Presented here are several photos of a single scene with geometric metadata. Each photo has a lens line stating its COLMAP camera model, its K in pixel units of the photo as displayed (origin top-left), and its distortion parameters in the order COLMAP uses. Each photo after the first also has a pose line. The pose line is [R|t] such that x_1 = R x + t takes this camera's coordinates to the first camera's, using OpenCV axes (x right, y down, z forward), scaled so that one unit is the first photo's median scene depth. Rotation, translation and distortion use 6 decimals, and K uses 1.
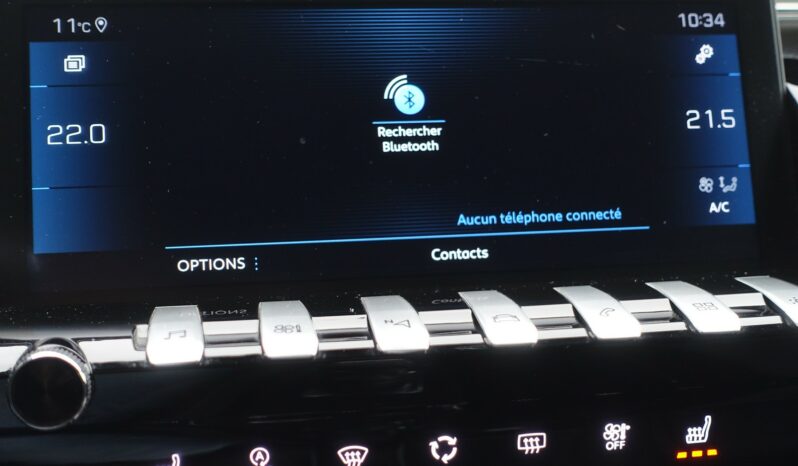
lens RADIAL K [[1130.2, 0, 399.0], [0, 1130.2, 233.0], [0, 0, 1]] dist [-0.074736, 0.019780]
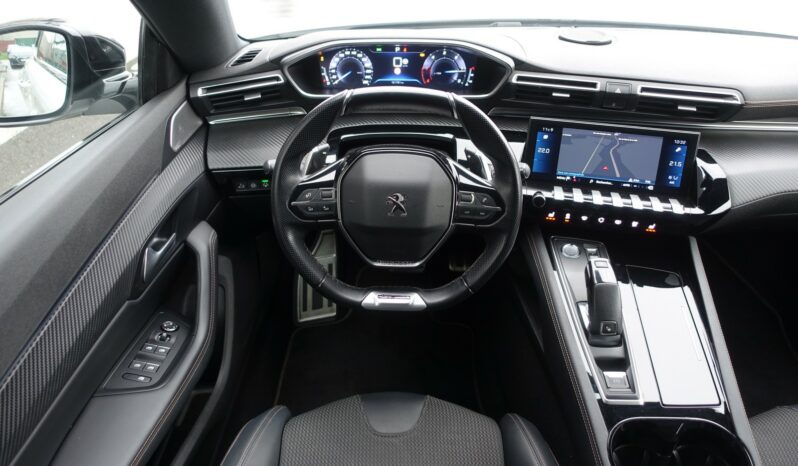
lens RADIAL K [[555.4, 0, 399.0], [0, 555.4, 233.0], [0, 0, 1]] dist [-0.004192, -0.006387]
pose [[0.934812, 0.209119, -0.287046, -0.091814], [-0.112485, 0.940987, 0.319202, -0.503894], [0.336858, -0.266106, 0.903169, -1.805894]]
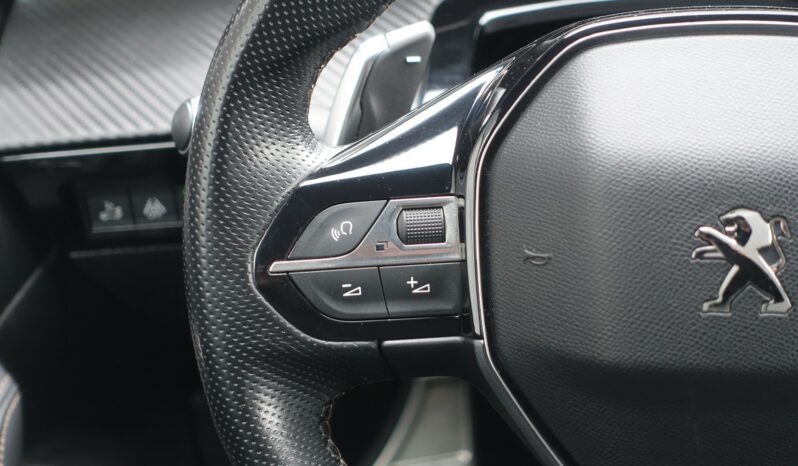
lens RADIAL K [[1506.8, 0, 399.0], [0, 1506.8, 233.0], [0, 0, 1]] dist [-0.018804, -0.059954]
pose [[0.877973, 0.161288, -0.450722, -0.430948], [-0.049805, 0.967199, 0.249091, -0.241103], [0.476113, -0.196247, 0.857207, -1.041240]]
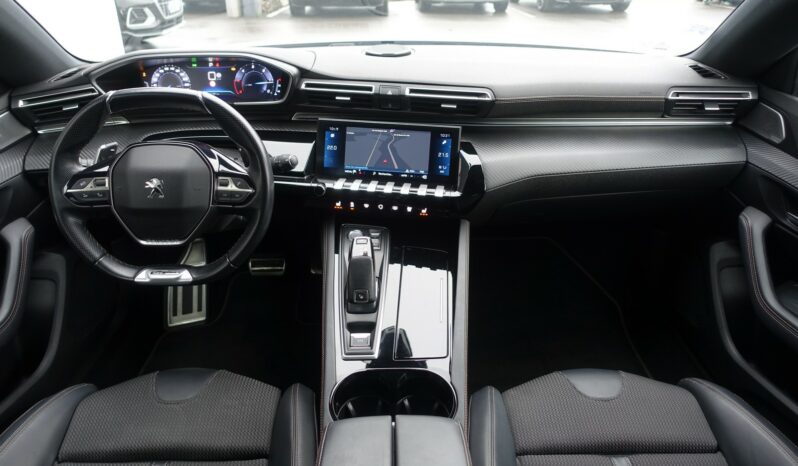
lens RADIAL K [[550.3, 0, 399.0], [0, 550.3, 233.0], [0, 0, 1]] dist [0.001661, 0.000995]
pose [[0.944334, 0.161349, -0.286705, 1.013372], [-0.088735, 0.964095, 0.250294, -0.433093], [0.316795, -0.210920, 0.924745, -1.787068]]
